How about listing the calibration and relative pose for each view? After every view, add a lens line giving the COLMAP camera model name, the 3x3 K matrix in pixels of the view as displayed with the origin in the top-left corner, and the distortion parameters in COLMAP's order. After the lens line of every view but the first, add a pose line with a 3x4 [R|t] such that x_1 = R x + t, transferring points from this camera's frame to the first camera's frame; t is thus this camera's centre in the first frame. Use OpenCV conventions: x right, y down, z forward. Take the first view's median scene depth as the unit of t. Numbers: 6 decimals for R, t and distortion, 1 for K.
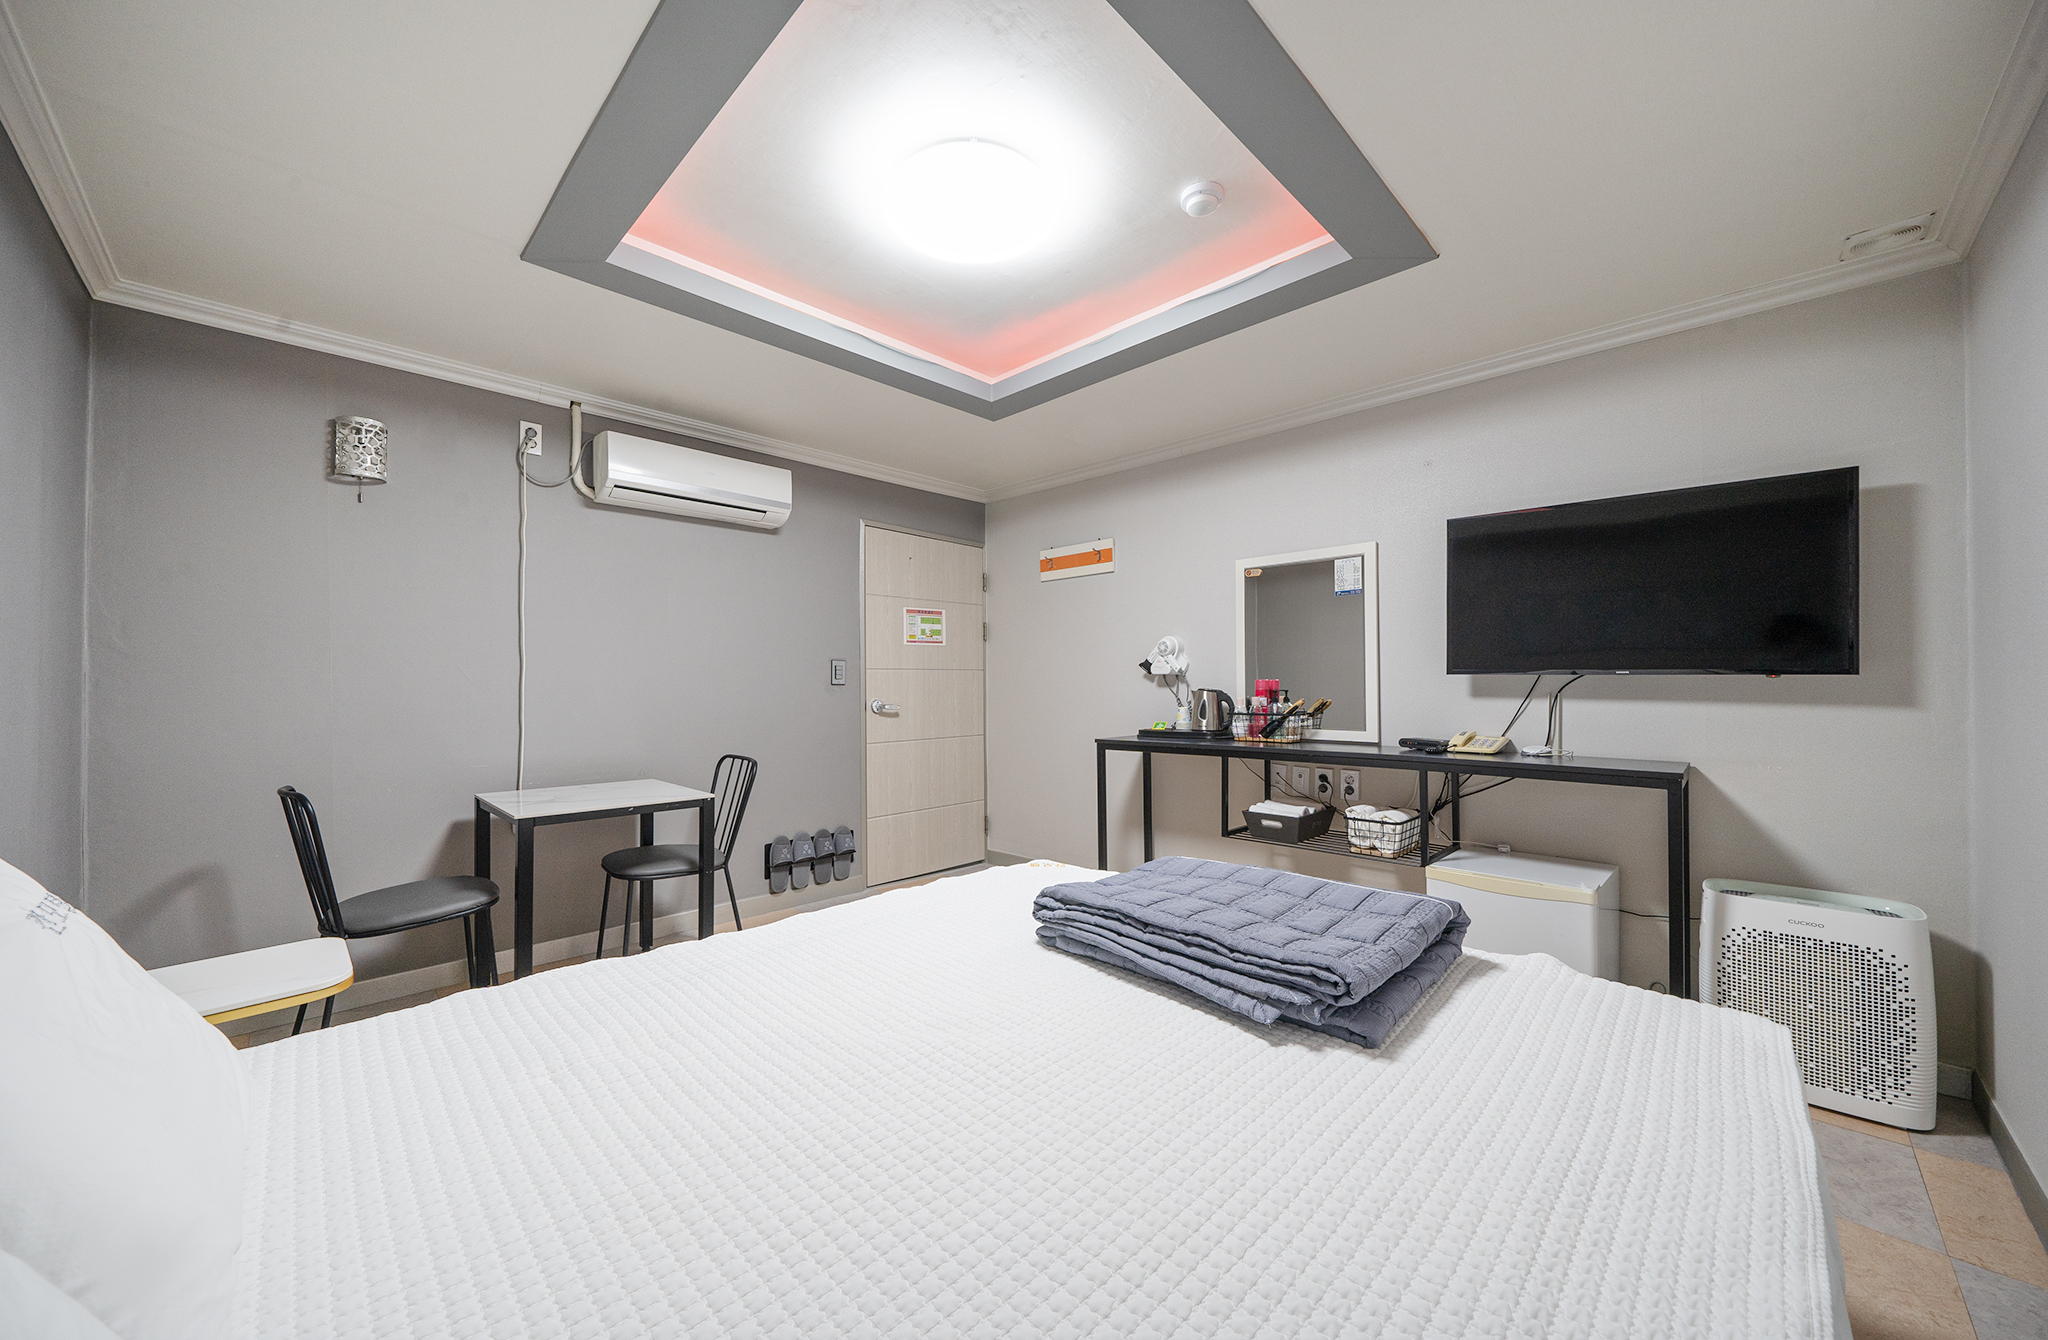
lens RADIAL K [[739.3, 0, 1016.5], [0, 739.3, 676.3], [0, 0, 1]] dist [-0.000344, -0.000002]
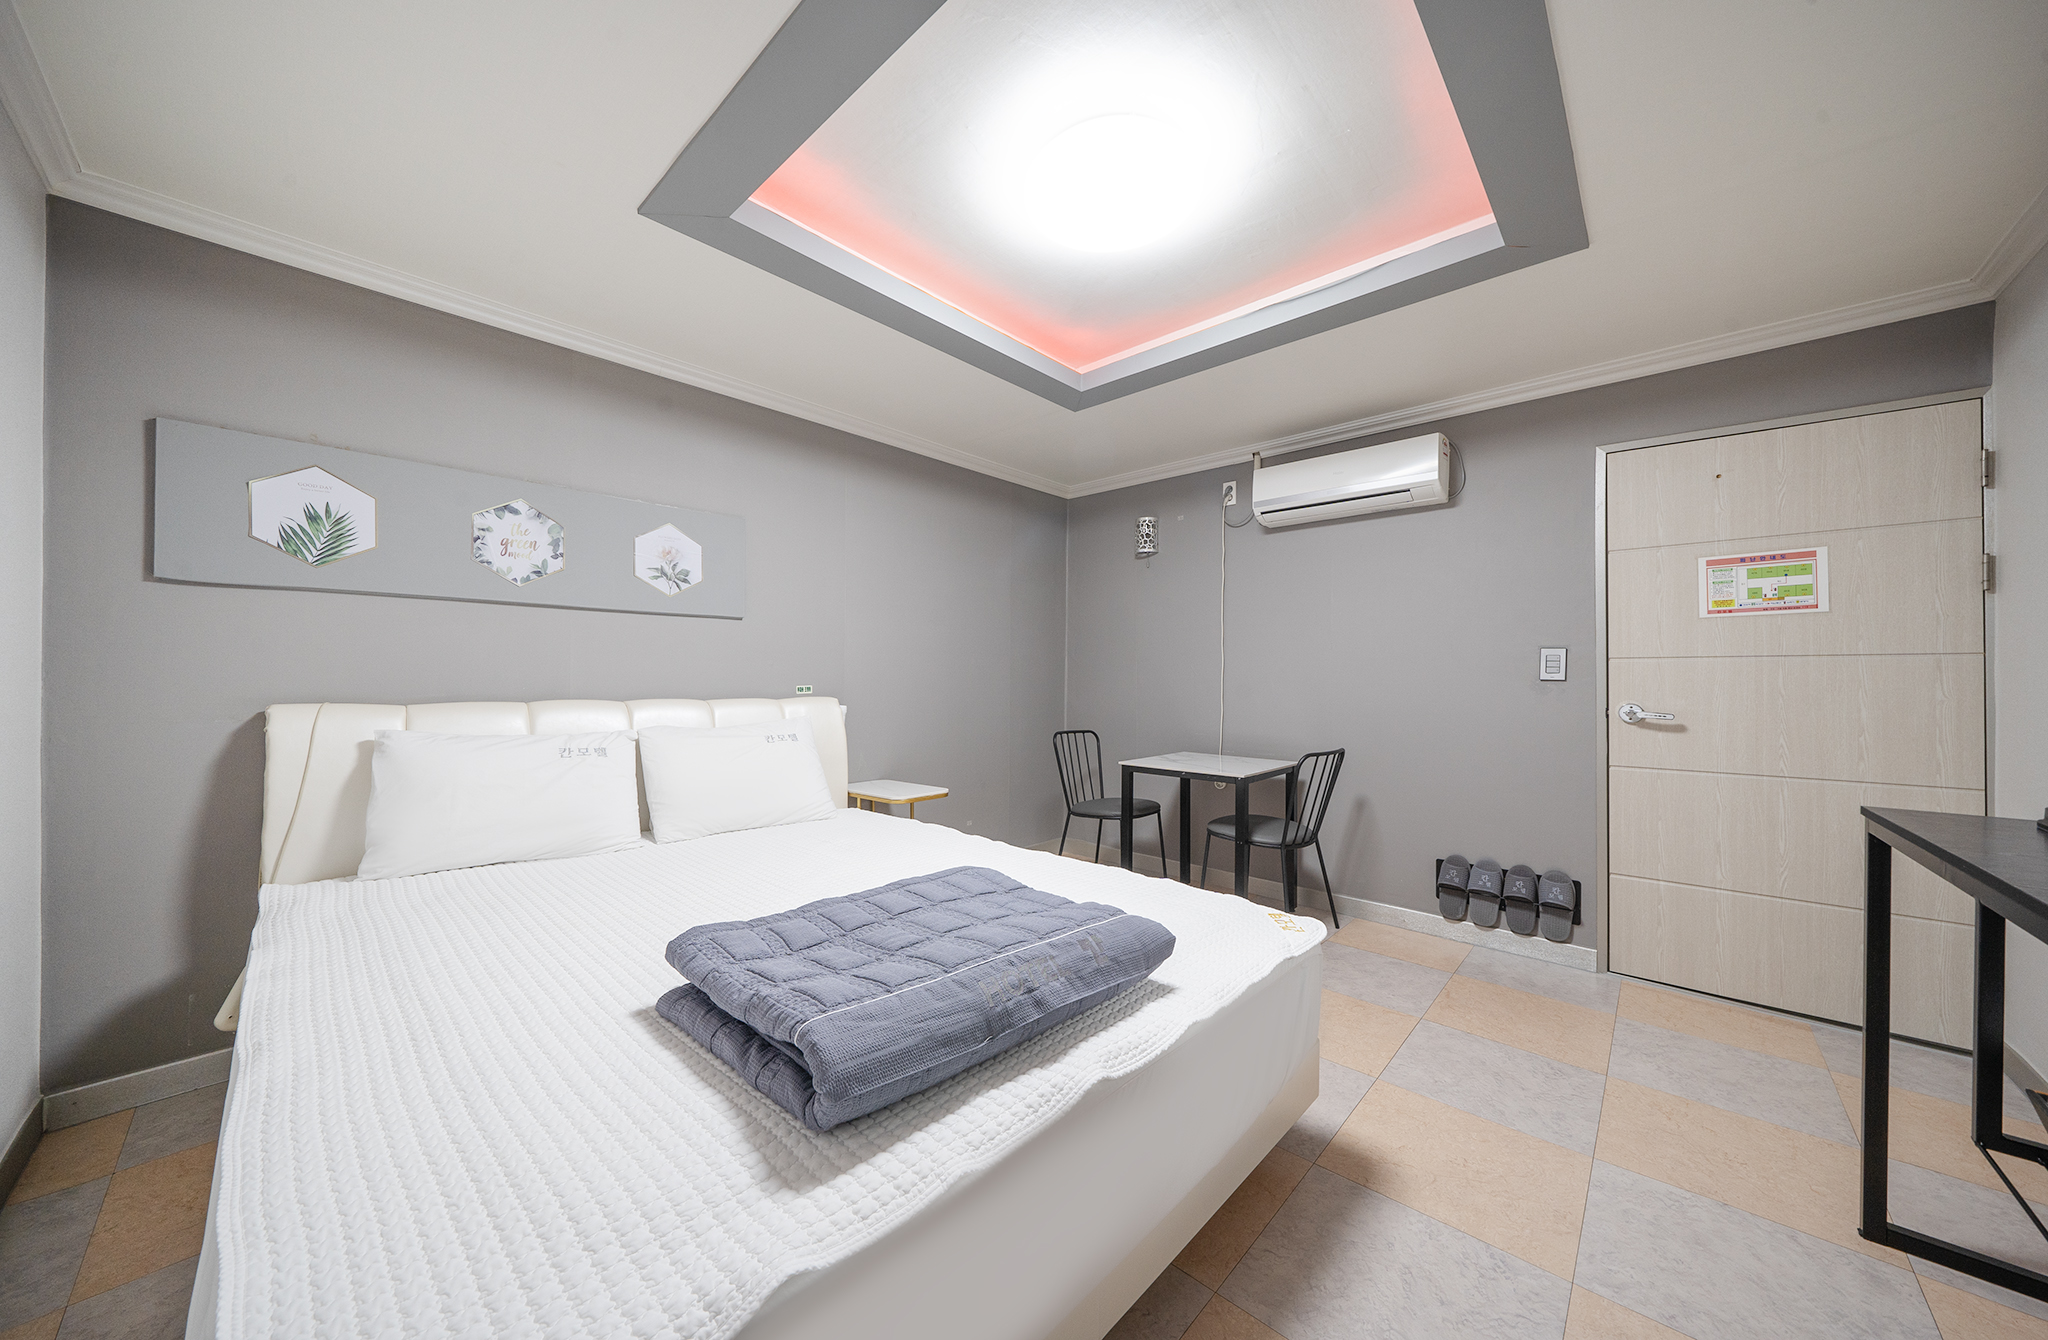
lens RADIAL K [[689.2, 0, 1019.5], [0, 689.2, 675.9], [0, 0, 1]] dist [-0.004888, 0.000352]
pose [[0.041366, 0.001313, -0.999143, 0.418800], [0.002823, 0.999995, 0.001431, 0.003798], [0.999140, -0.002880, 0.041362, 0.413789]]
